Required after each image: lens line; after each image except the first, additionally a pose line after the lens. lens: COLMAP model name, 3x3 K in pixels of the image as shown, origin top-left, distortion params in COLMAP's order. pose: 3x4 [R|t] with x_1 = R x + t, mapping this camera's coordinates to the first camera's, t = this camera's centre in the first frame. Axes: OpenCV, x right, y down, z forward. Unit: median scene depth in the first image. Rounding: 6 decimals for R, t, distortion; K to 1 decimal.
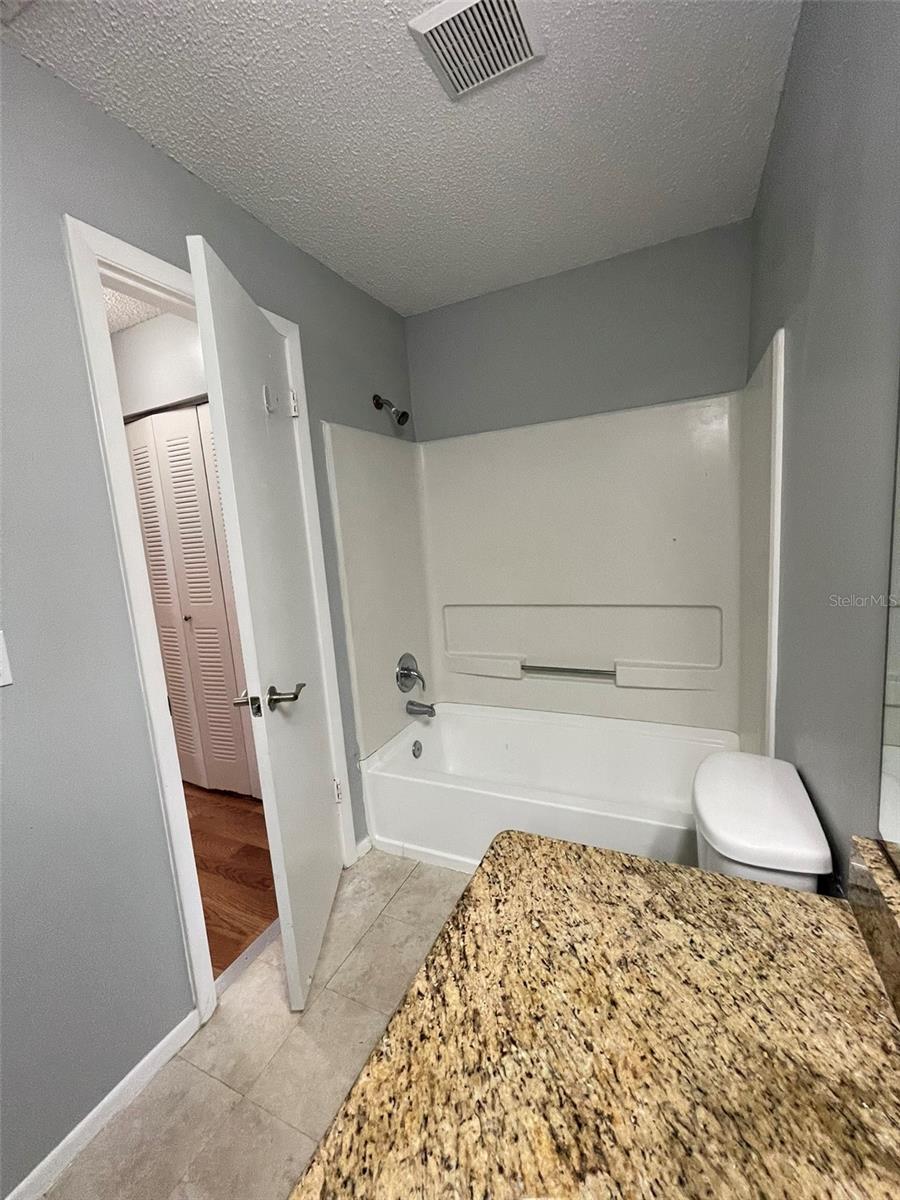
lens RADIAL K [[482.8, 0, 449.8], [0, 482.8, 593.4], [0, 0, 1]] dist [0.000431, -0.000659]
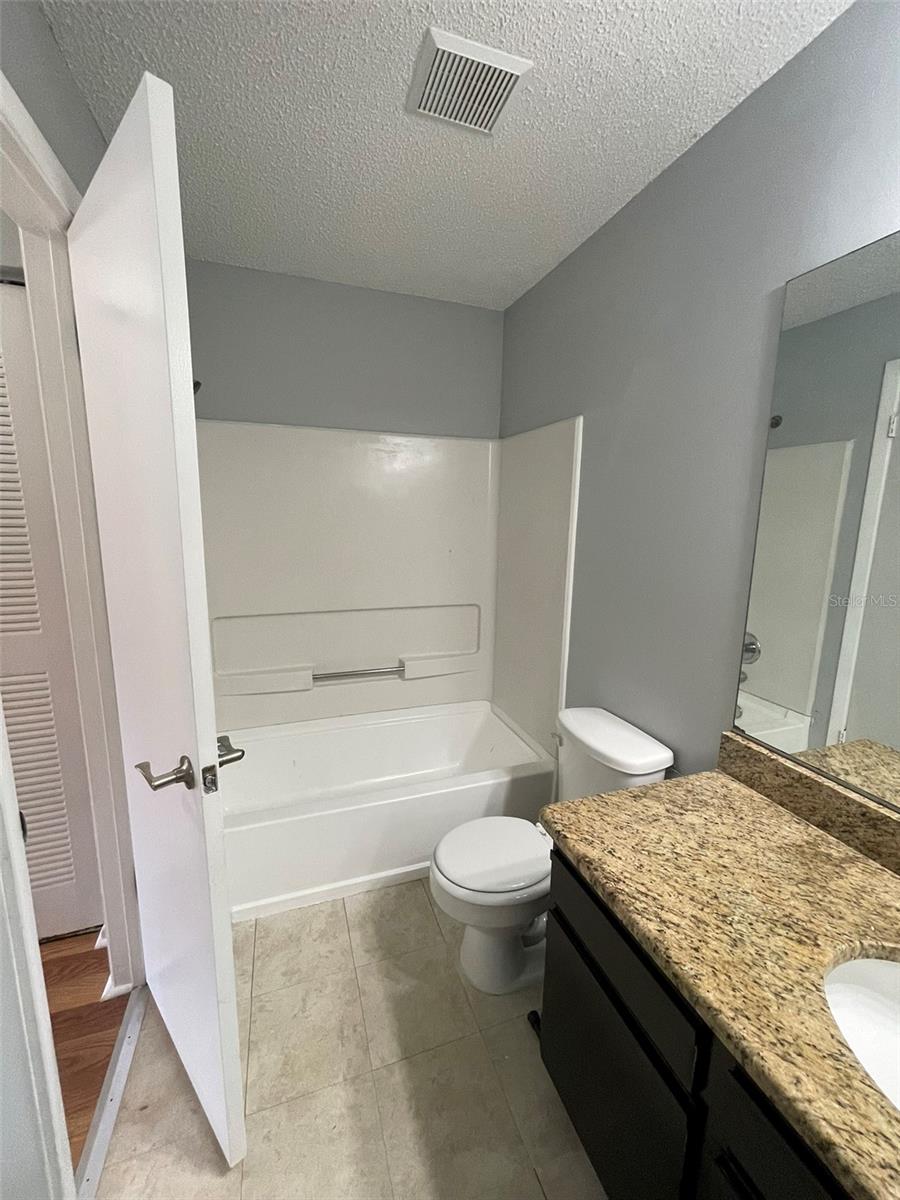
lens RADIAL K [[482.8, 0, 449.8], [0, 482.8, 593.6], [0, 0, 1]] dist [0.000431, -0.000659]
pose [[0.709546, -0.031802, 0.703941, -1.246074], [0.027647, 0.999468, 0.017286, -0.085268], [-0.704117, 0.007197, 0.710048, 0.459361]]
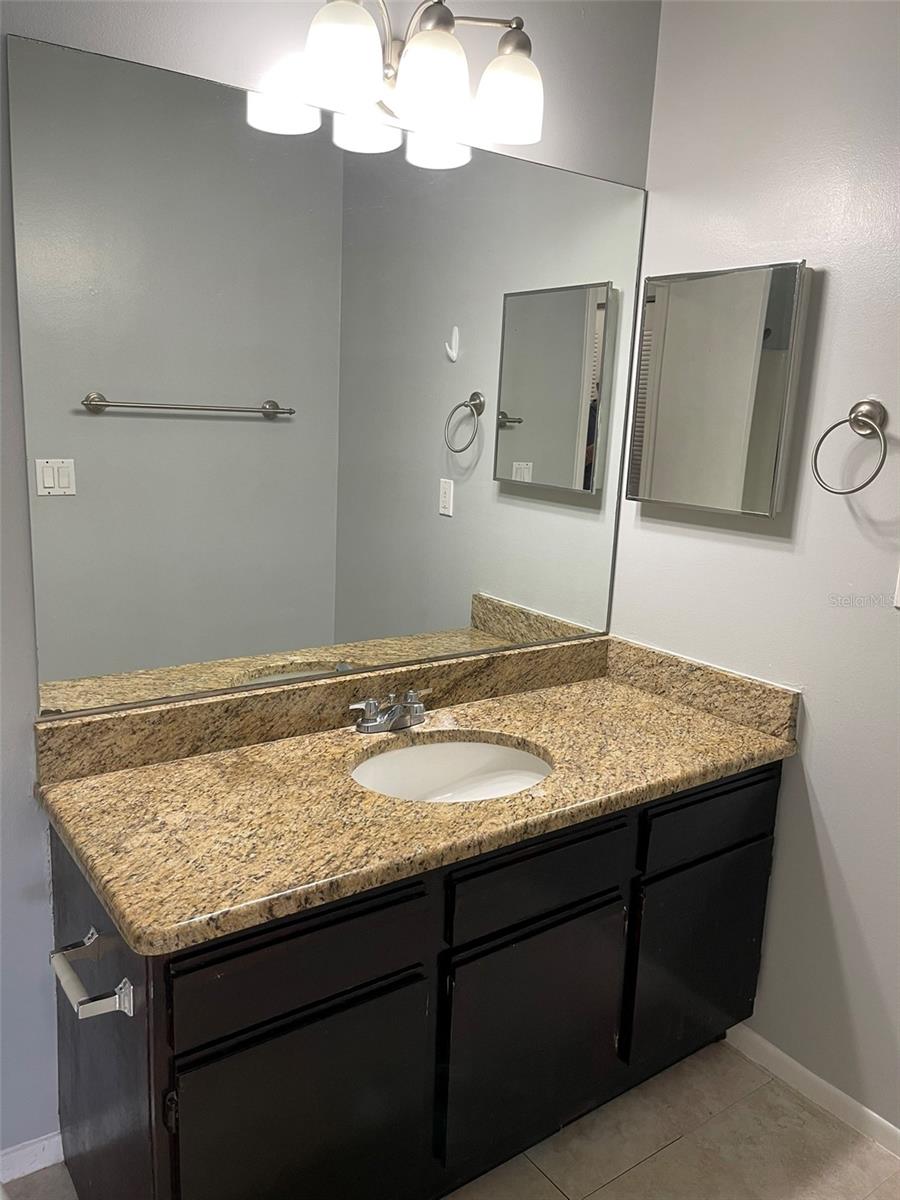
lens RADIAL K [[908.3, 0, 442.2], [0, 908.3, 598.9], [0, 0, 1]] dist [0.071257, -0.088428]
pose [[-0.870977, -0.065351, 0.486958, -1.176745], [0.088794, 0.953858, 0.286829, -0.382010], [-0.483233, 0.293060, -0.824986, 2.452364]]
